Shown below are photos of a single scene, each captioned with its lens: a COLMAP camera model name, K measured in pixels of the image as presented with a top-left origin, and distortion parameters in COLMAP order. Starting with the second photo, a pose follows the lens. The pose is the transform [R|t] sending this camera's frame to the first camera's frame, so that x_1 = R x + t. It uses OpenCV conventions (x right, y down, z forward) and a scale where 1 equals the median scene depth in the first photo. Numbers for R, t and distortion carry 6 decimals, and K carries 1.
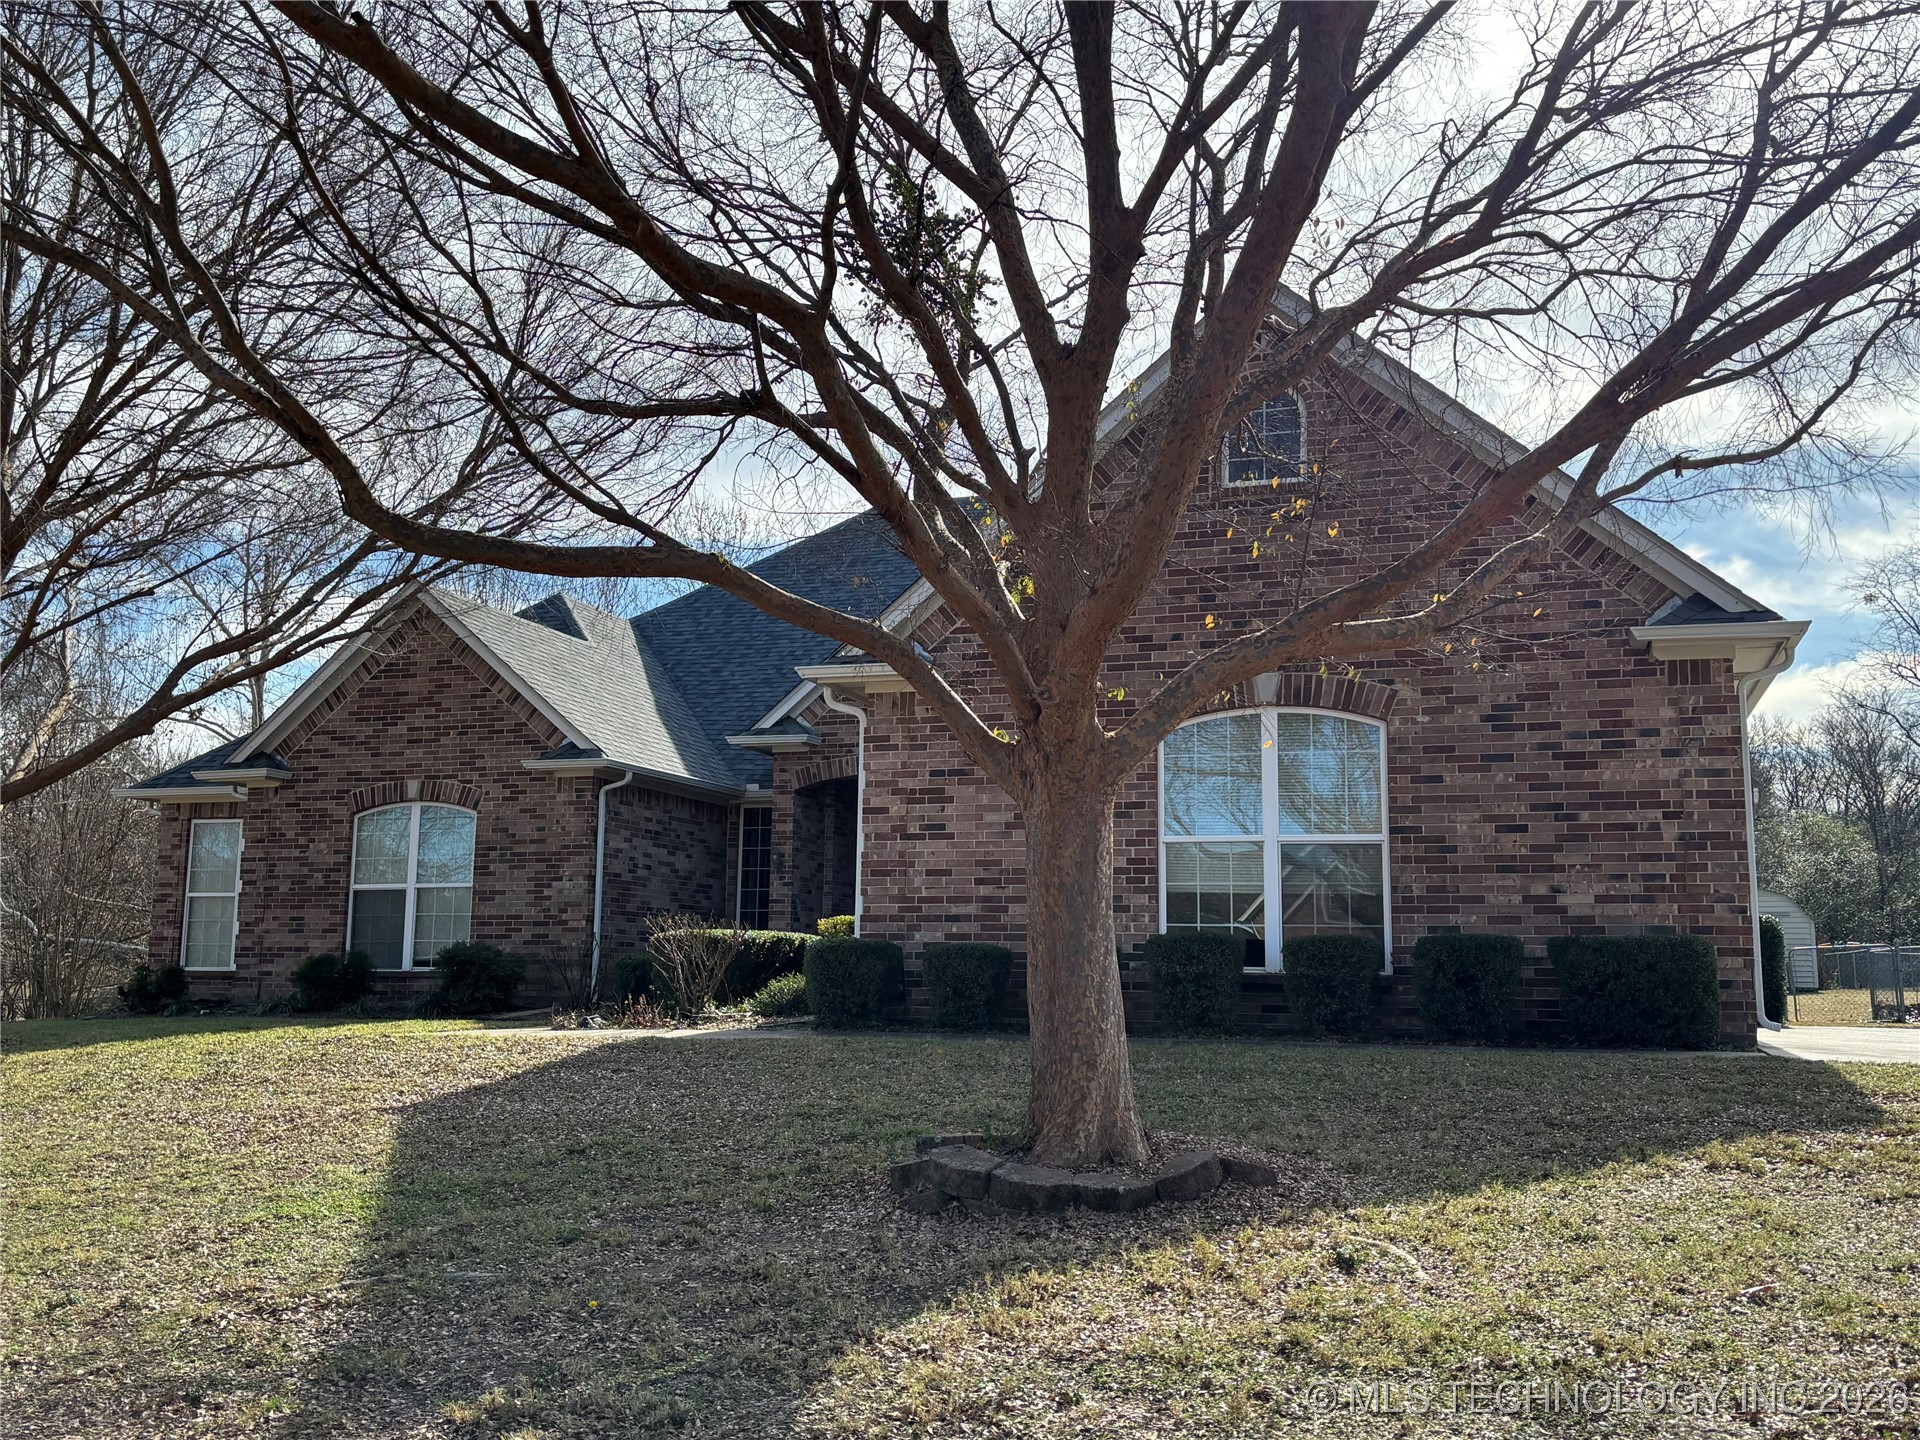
lens RADIAL K [[1809.9, 0, 972.6], [0, 1809.9, 714.4], [0, 0, 1]] dist [0.243995, -0.881999]
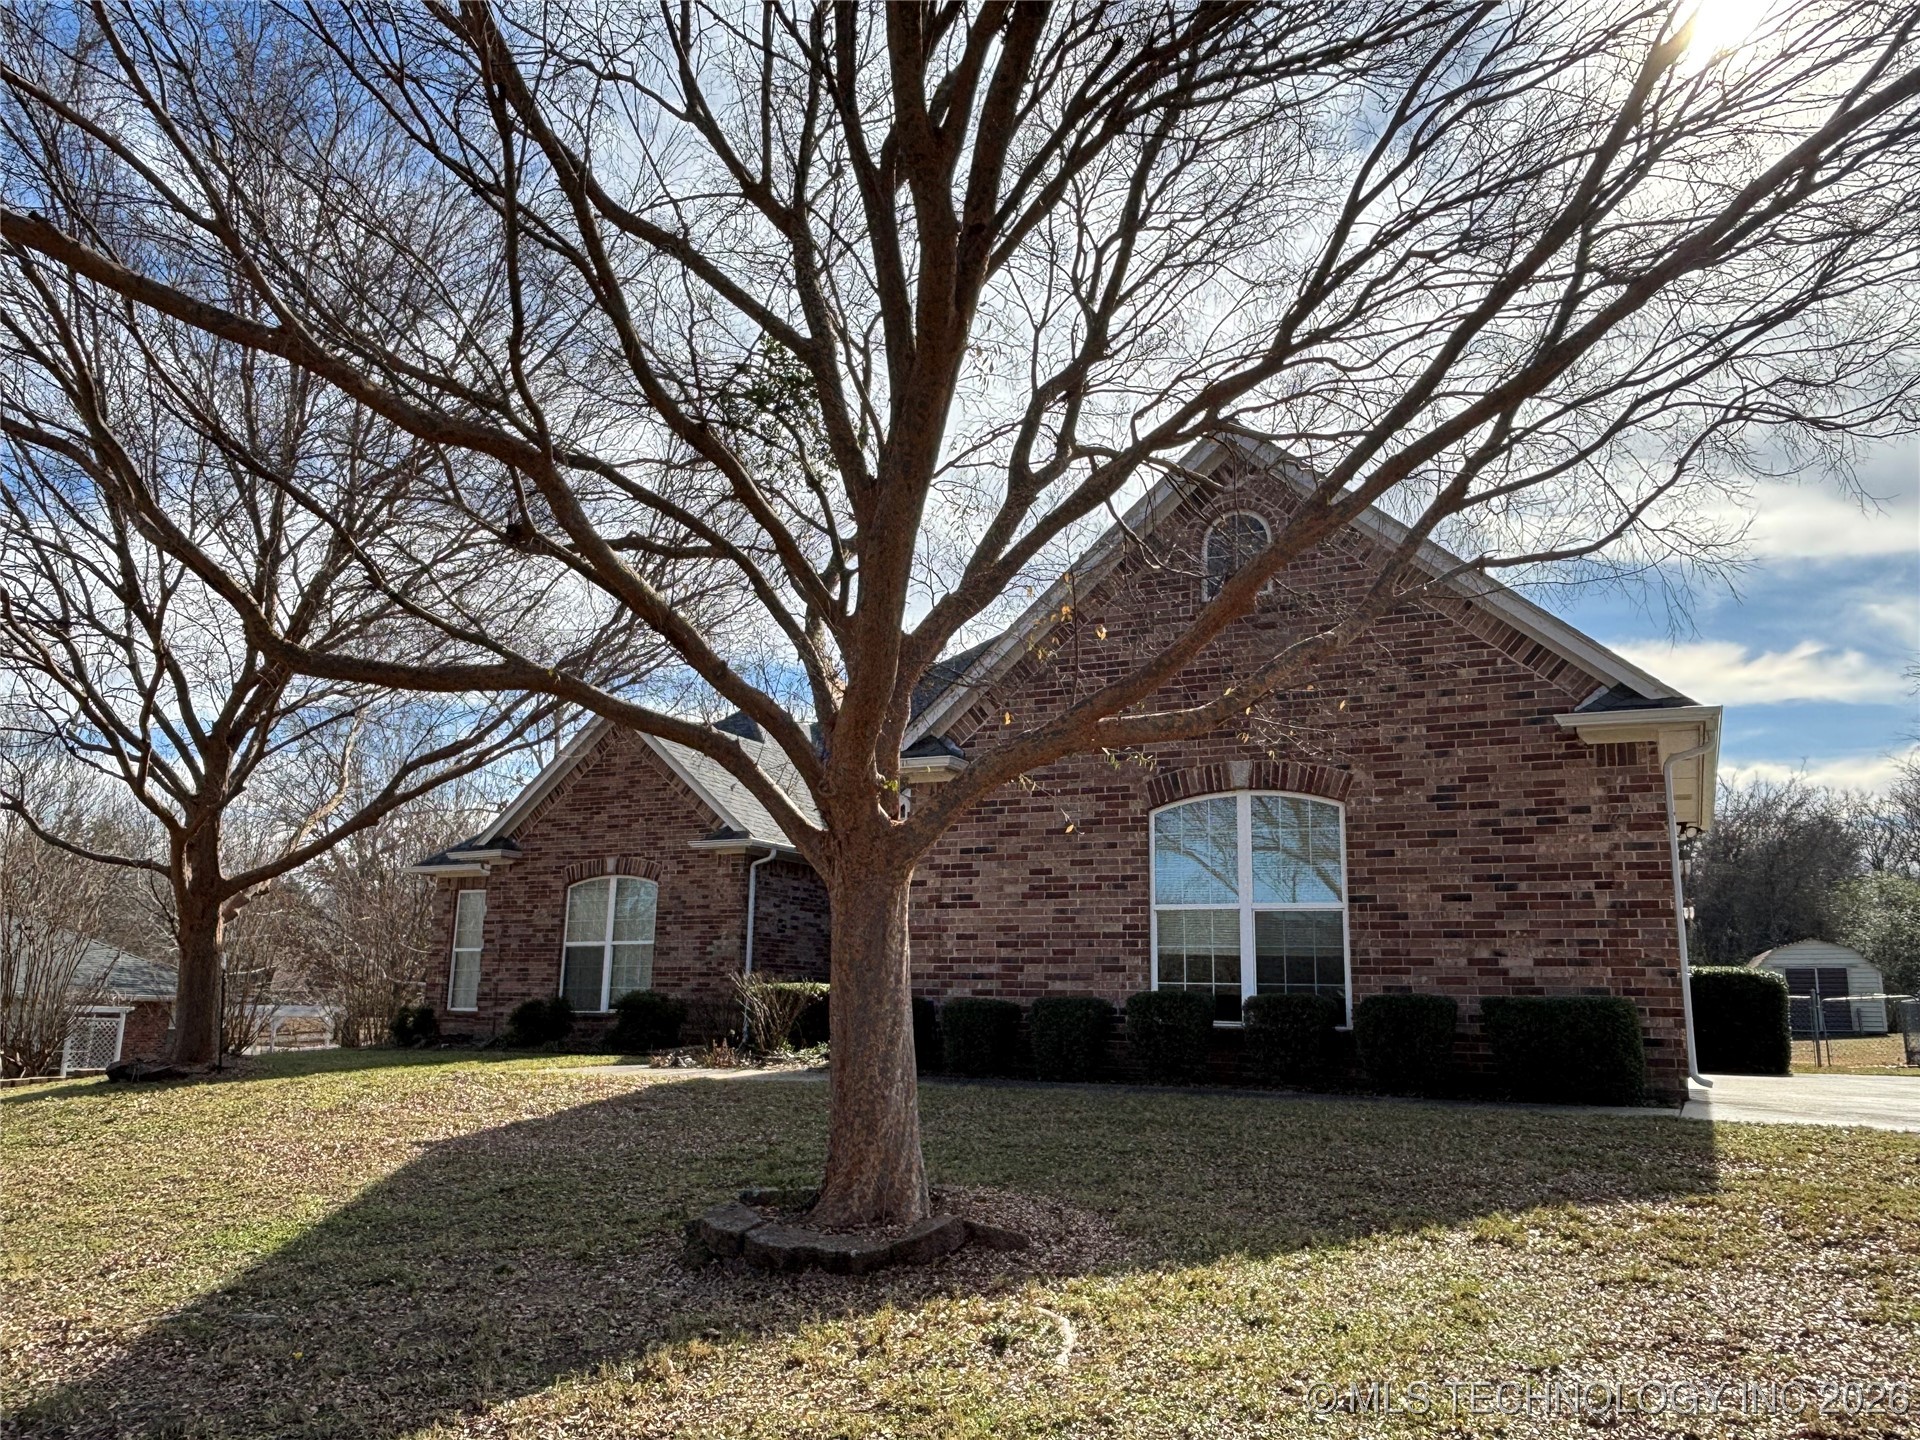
lens RADIAL K [[1458.8, 0, 961.2], [0, 1458.8, 710.9], [0, 0, 1]] dist [0.096993, -0.169269]
pose [[0.989233, -0.022553, -0.144601, 0.122952], [0.013984, 0.998100, -0.060002, -0.001404], [0.145679, 0.057334, 0.987669, 0.065977]]
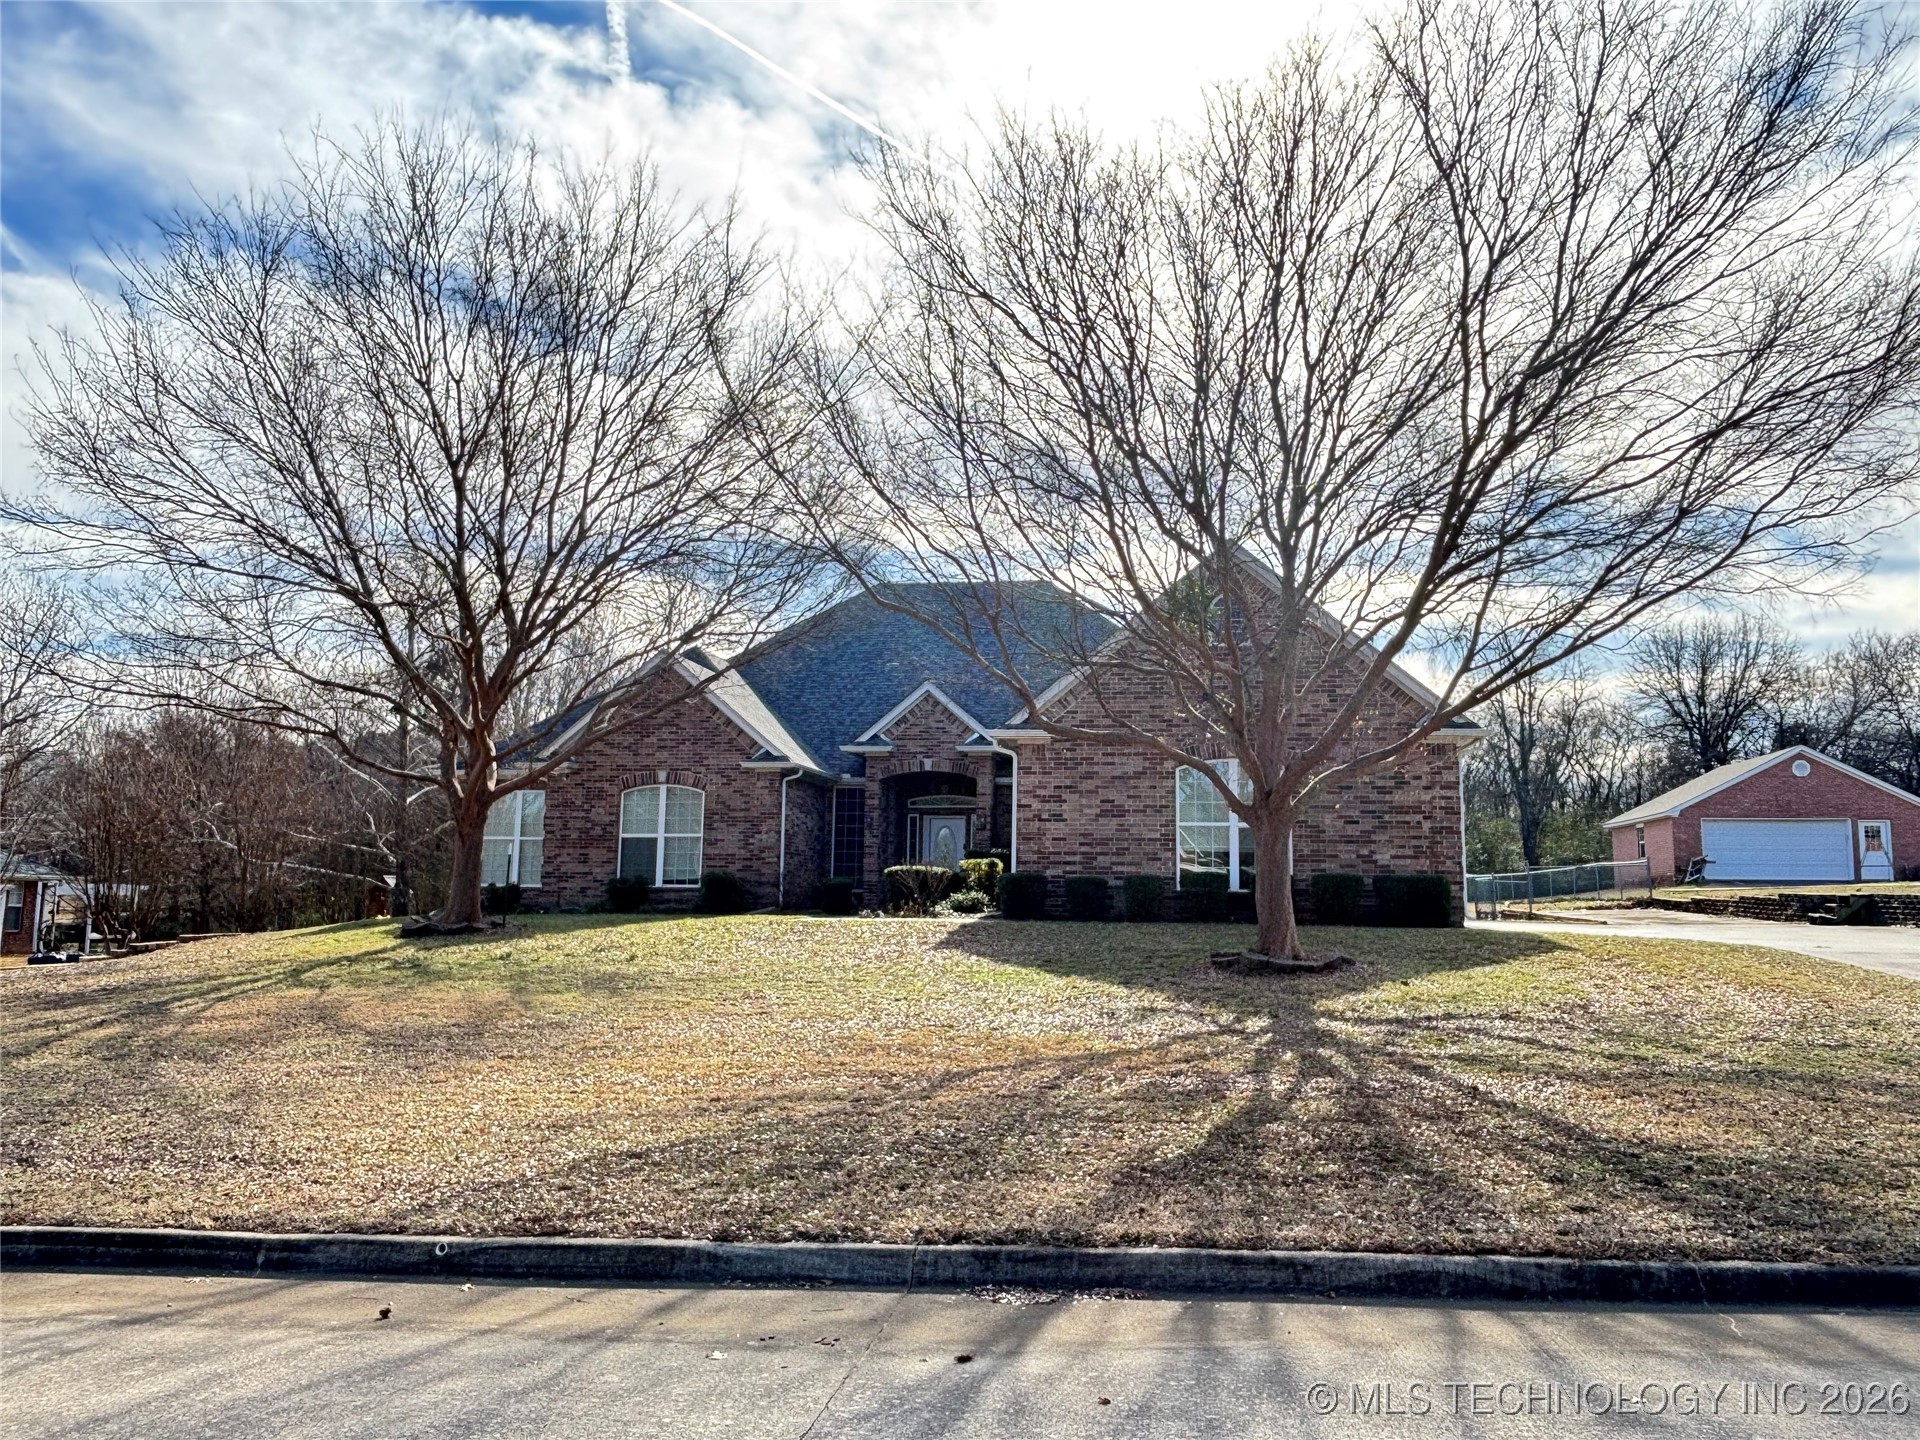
lens RADIAL K [[1518.0, 0, 958.8], [0, 1518.0, 692.7], [0, 0, 1]] dist [0.049911, -0.010216]
pose [[0.988608, 0.024950, 0.148430, -0.385930], [-0.026482, 0.999614, 0.008350, -0.082820], [-0.148164, -0.012185, 0.988888, -0.603215]]
